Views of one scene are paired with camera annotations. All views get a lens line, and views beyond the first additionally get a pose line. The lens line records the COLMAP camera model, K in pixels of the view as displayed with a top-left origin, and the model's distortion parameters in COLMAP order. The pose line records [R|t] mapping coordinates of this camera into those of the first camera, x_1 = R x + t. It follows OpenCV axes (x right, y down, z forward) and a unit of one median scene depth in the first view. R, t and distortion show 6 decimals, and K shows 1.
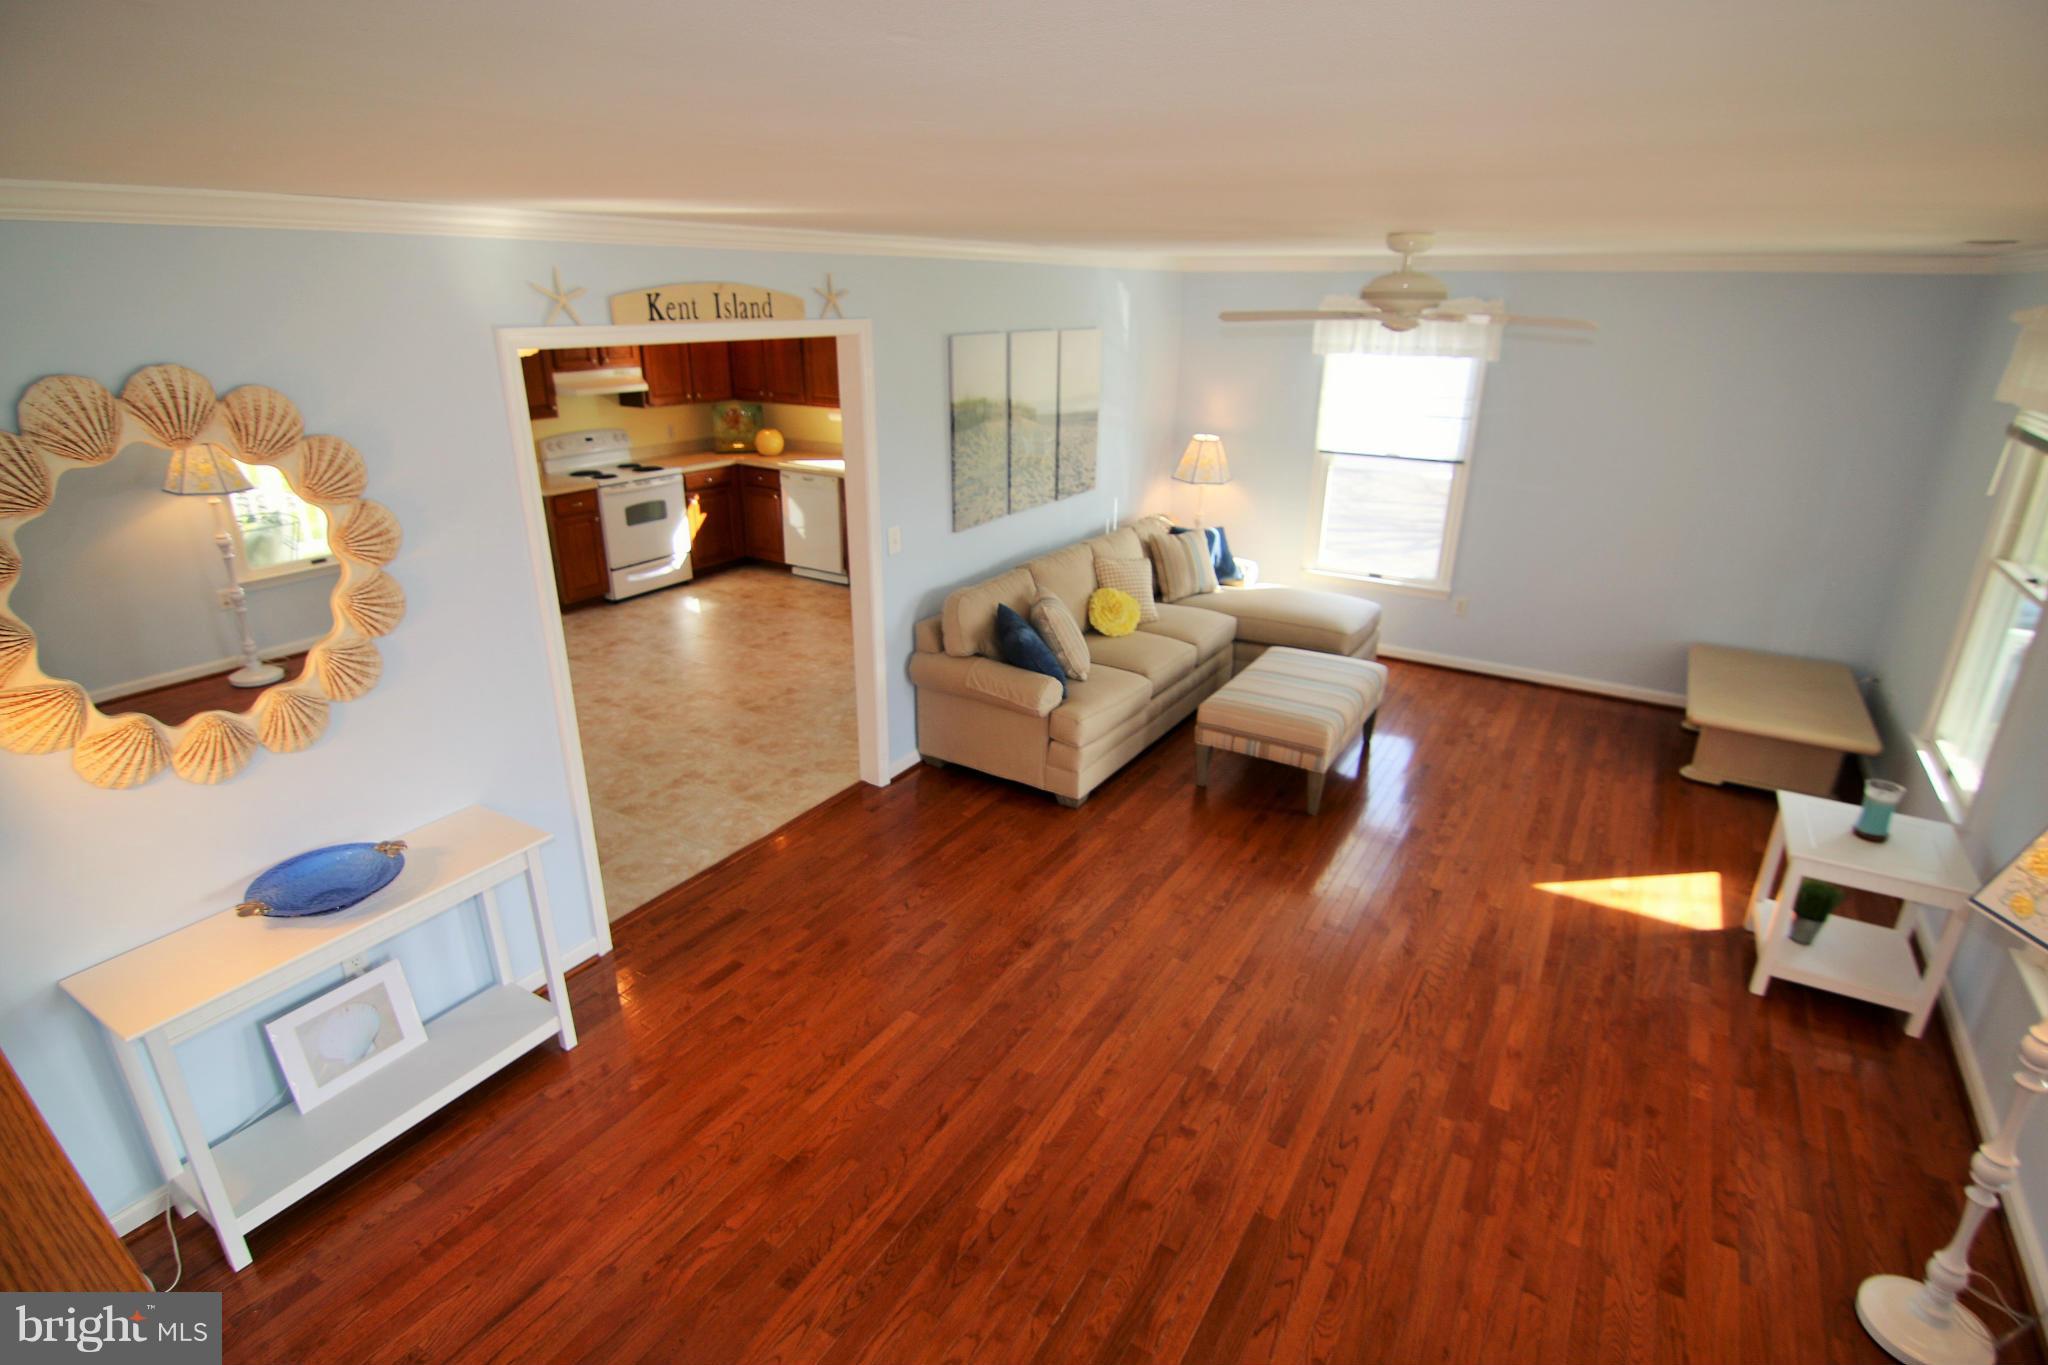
lens RADIAL K [[1029.2, 0, 1021.7], [0, 1029.2, 687.9], [0, 0, 1]] dist [0.000063, -0.017639]
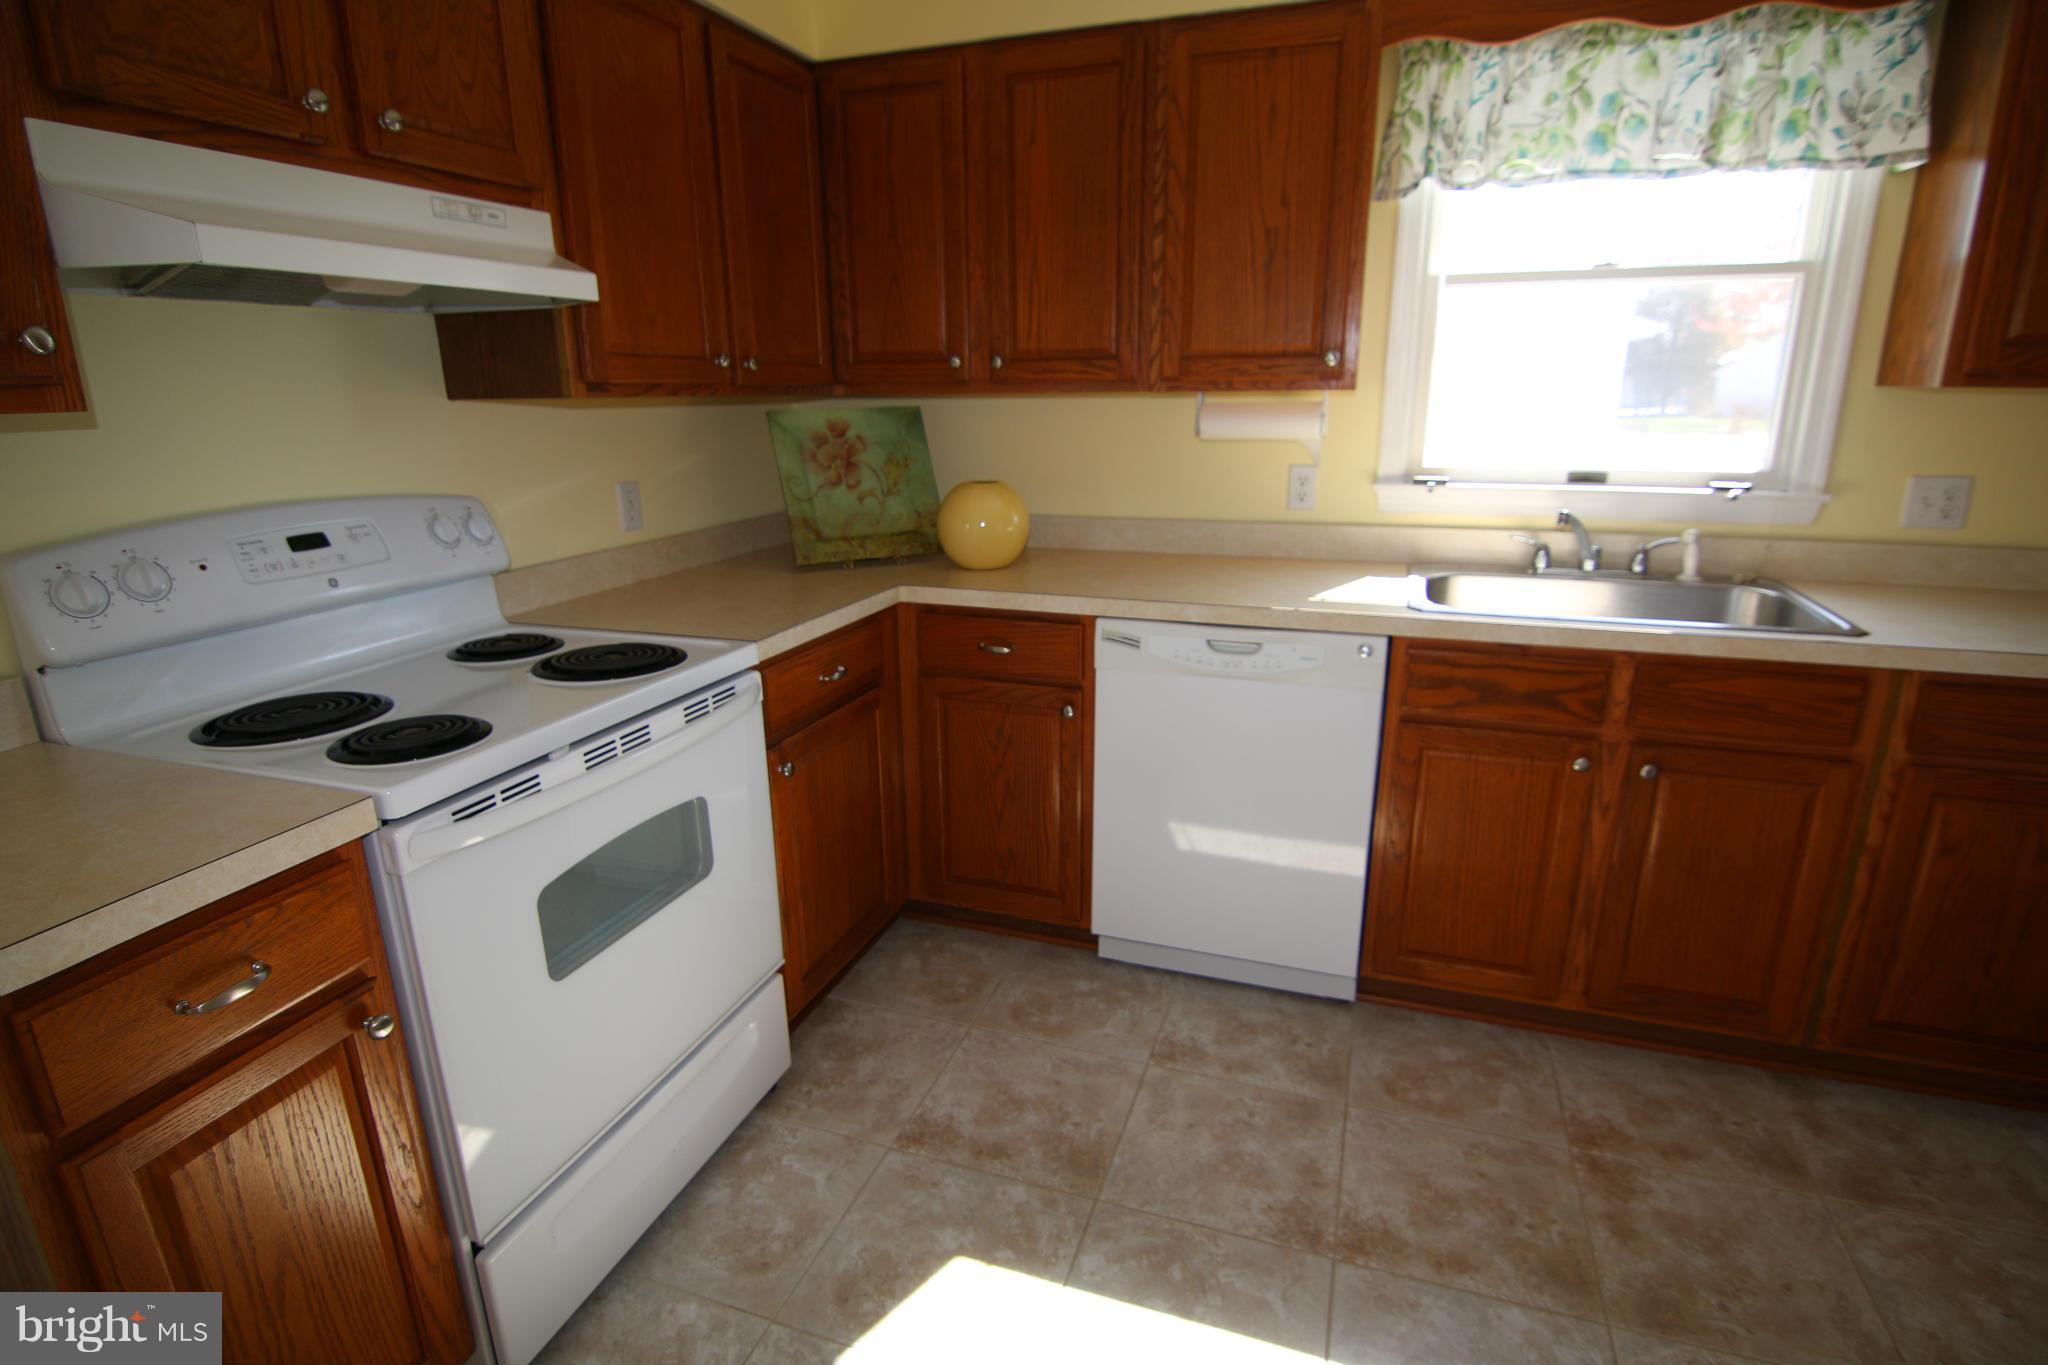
lens RADIAL K [[1031.1, 0, 1020.4], [0, 1031.1, 687.0], [0, 0, 1]] dist [-0.001201, -0.013946]
pose [[0.977814, -0.078632, 0.194156, -0.468697], [0.094709, 0.992680, -0.074945, -0.266165], [-0.186842, 0.091670, 0.978104, 1.121857]]
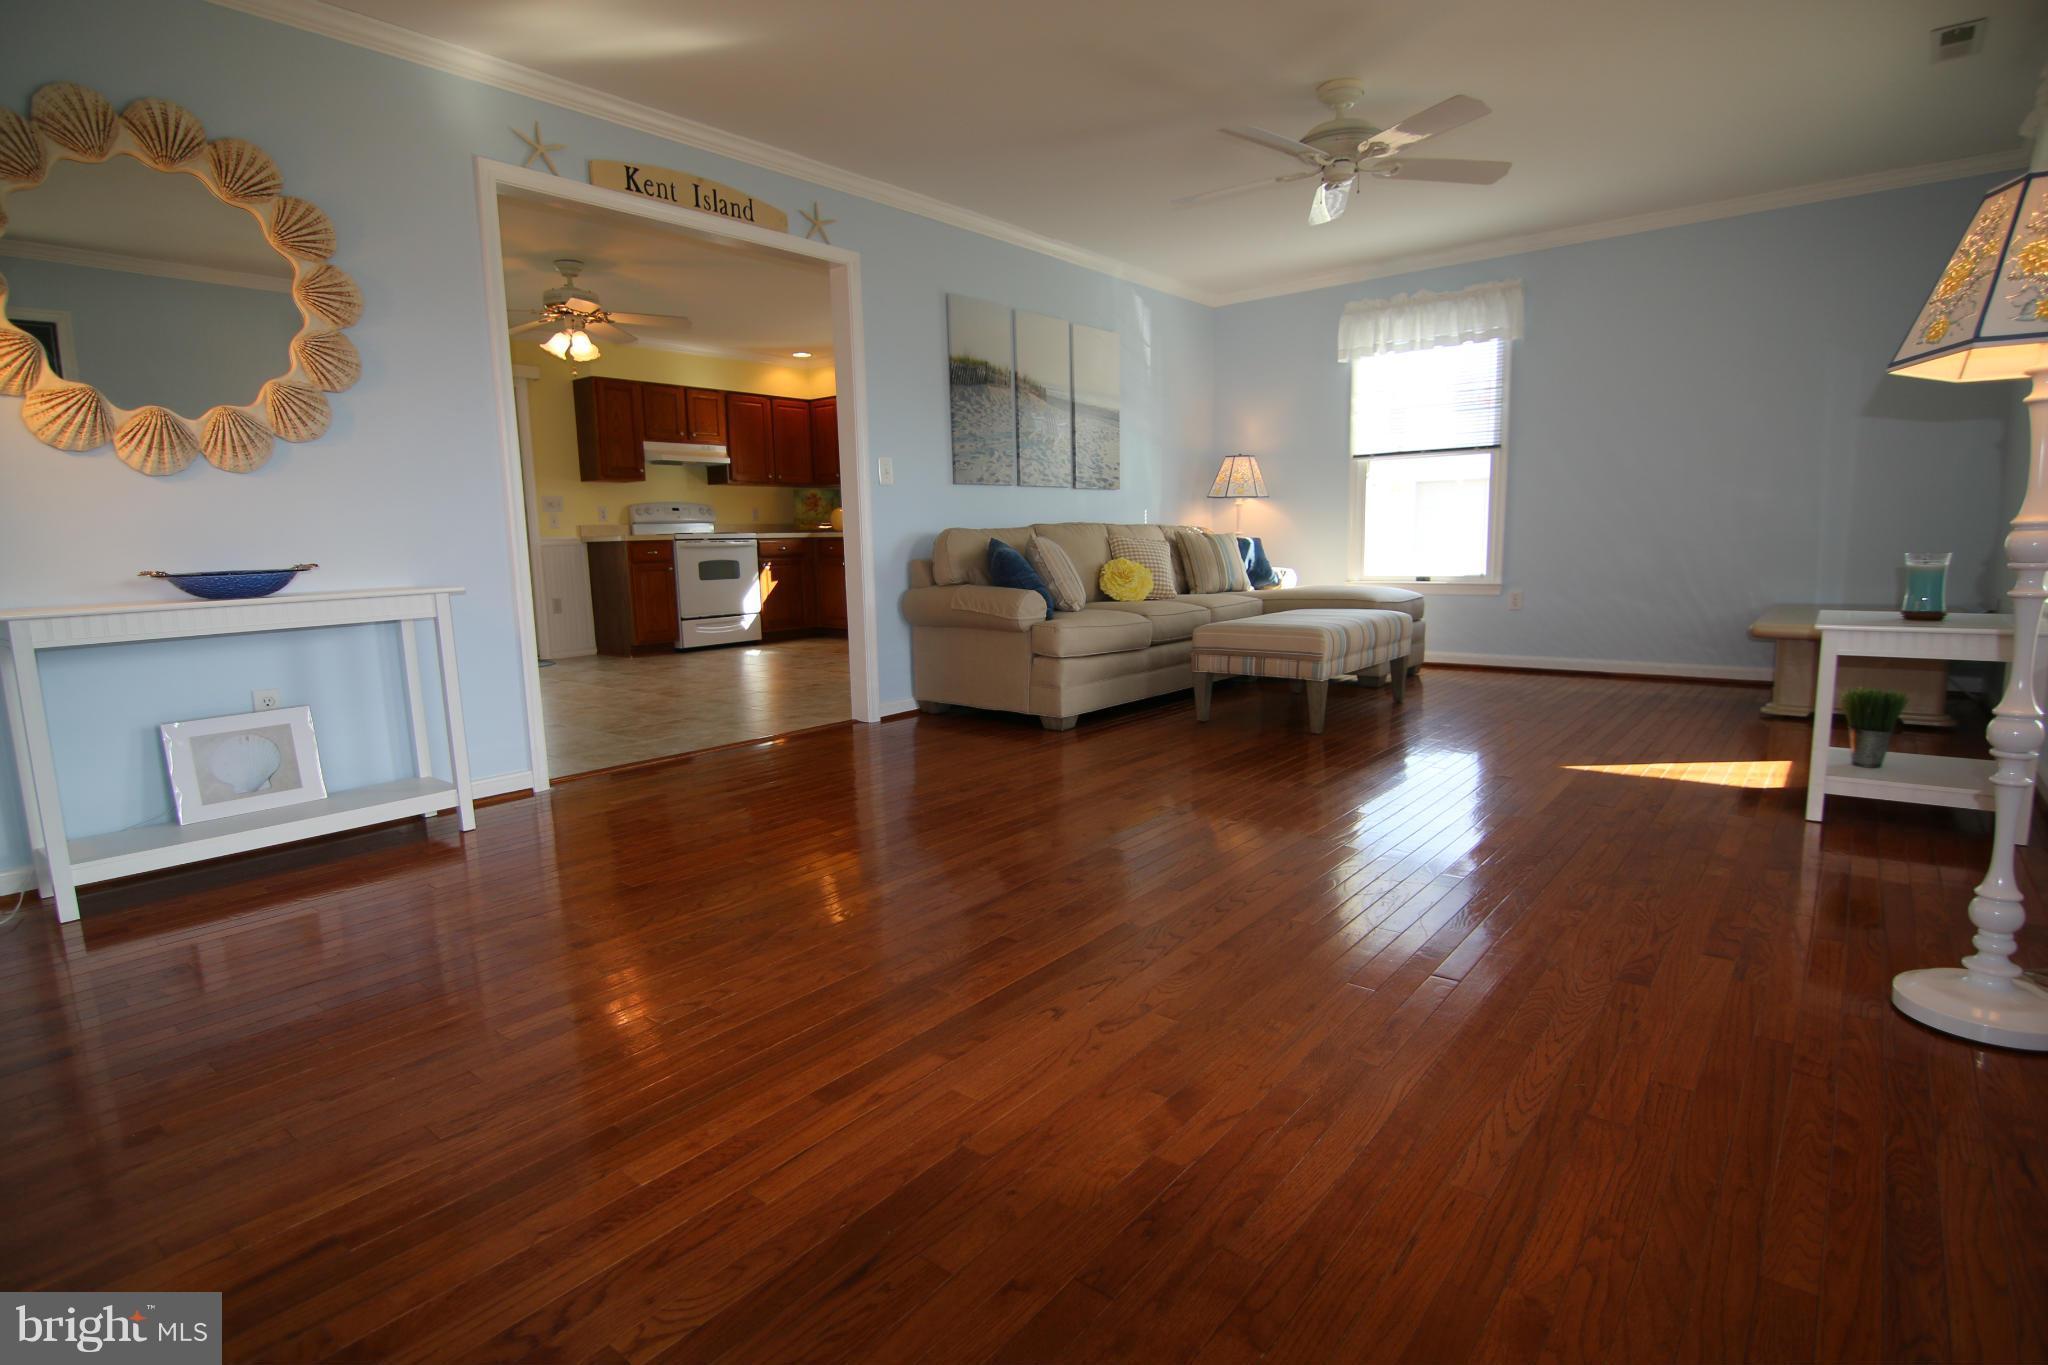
lens RADIAL K [[1031.1, 0, 1020.4], [0, 1031.1, 687.0], [0, 0, 1]] dist [-0.001201, -0.013946]
pose [[0.990201, -0.011975, -0.139135, 0.128577], [-0.018525, 0.976248, -0.215865, 0.246022], [0.138415, 0.216327, 0.966459, 0.056844]]
